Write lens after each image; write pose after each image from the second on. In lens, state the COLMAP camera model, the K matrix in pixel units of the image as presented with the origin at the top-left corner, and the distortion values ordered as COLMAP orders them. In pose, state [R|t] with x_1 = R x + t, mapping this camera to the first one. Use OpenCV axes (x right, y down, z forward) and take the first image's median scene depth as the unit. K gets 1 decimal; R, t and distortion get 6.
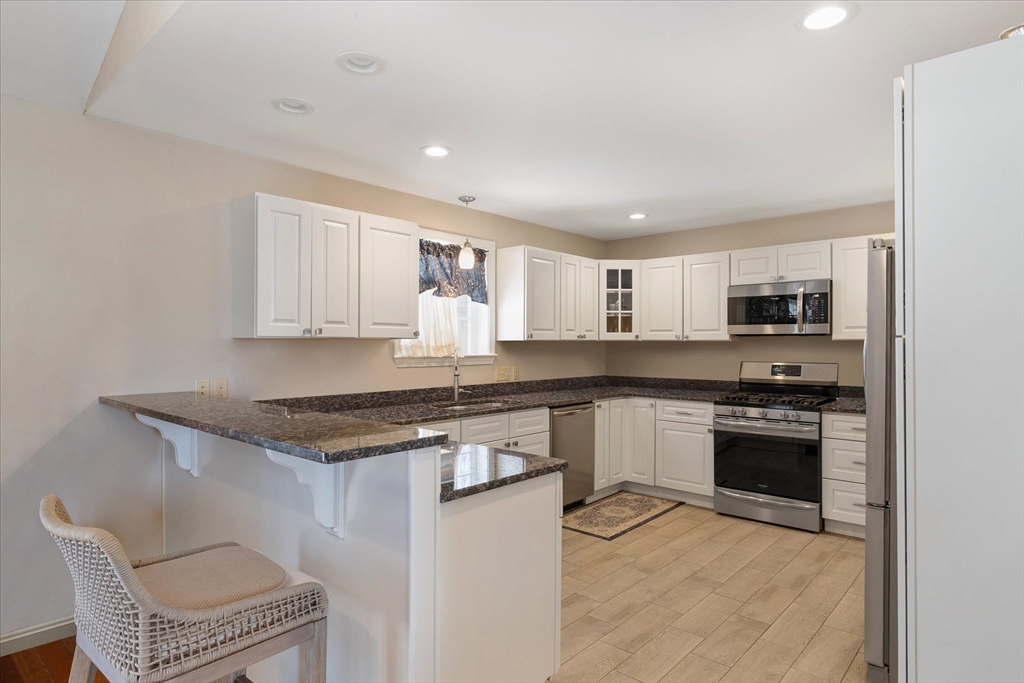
lens RADIAL K [[556.3, 0, 511.5], [0, 556.3, 339.2], [0, 0, 1]] dist [-0.020043, -0.000880]
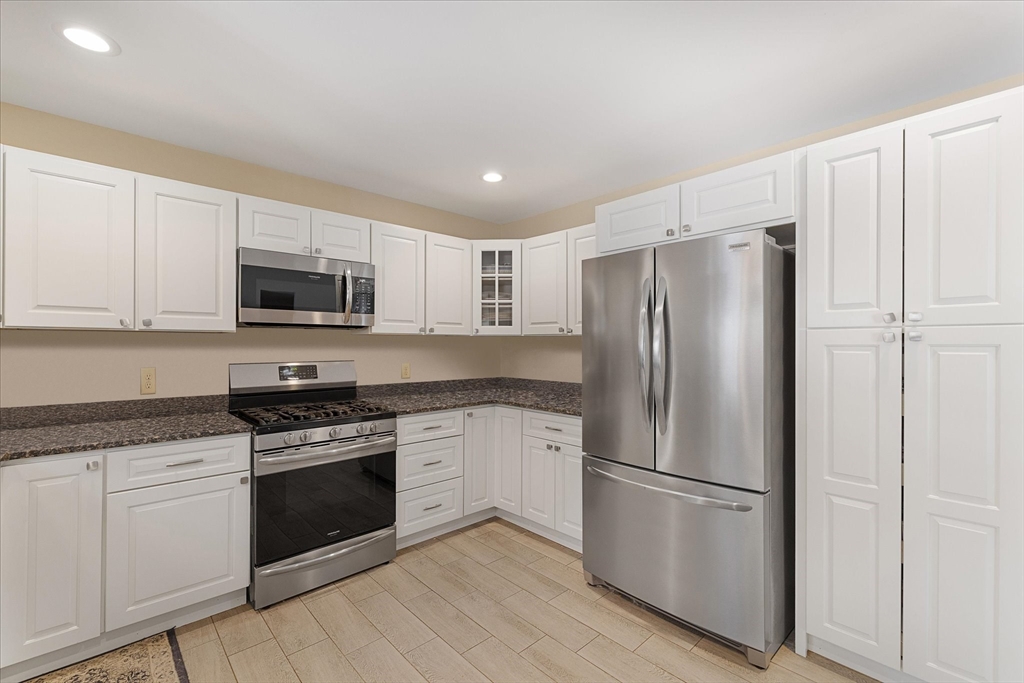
lens RADIAL K [[442.2, 0, 510.5], [0, 442.2, 340.8], [0, 0, 1]] dist [-0.003759, -0.000159]
pose [[0.081006, 0.006377, 0.996693, -0.096134], [-0.007709, 0.999954, -0.005772, 0.013879], [-0.996684, -0.007216, 0.081051, 0.664551]]
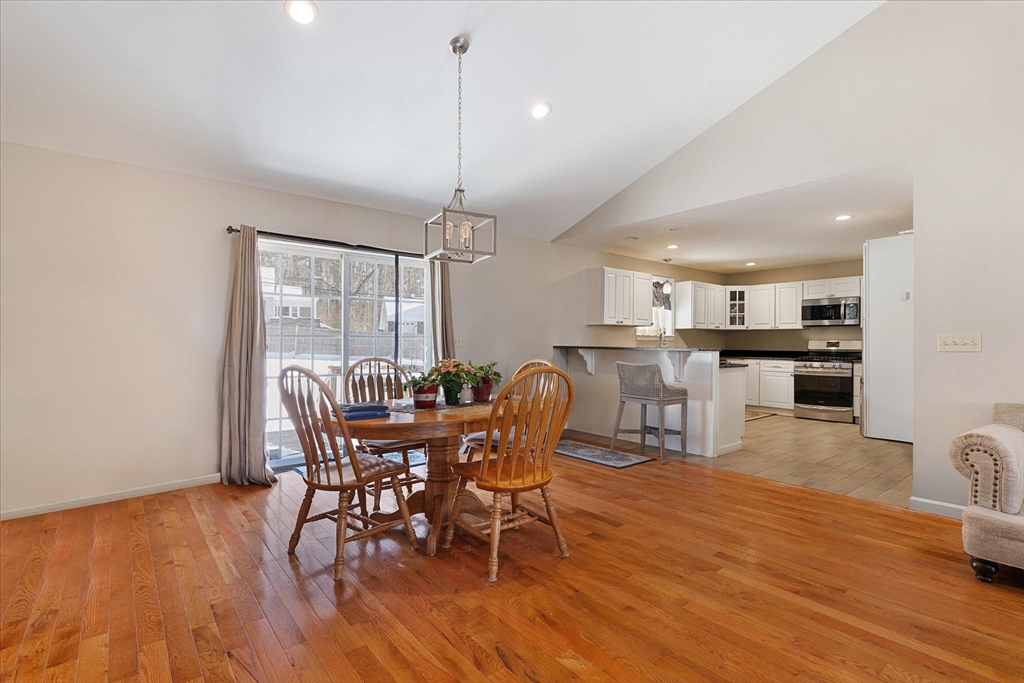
lens RADIAL K [[485.6, 0, 509.1], [0, 485.6, 340.2], [0, 0, 1]] dist [0.004247, 0.000210]
pose [[0.988364, 0.004683, -0.152032, -0.358123], [-0.004385, 0.999988, 0.002297, 0.043486], [0.152041, -0.001603, 0.988373, -0.824336]]
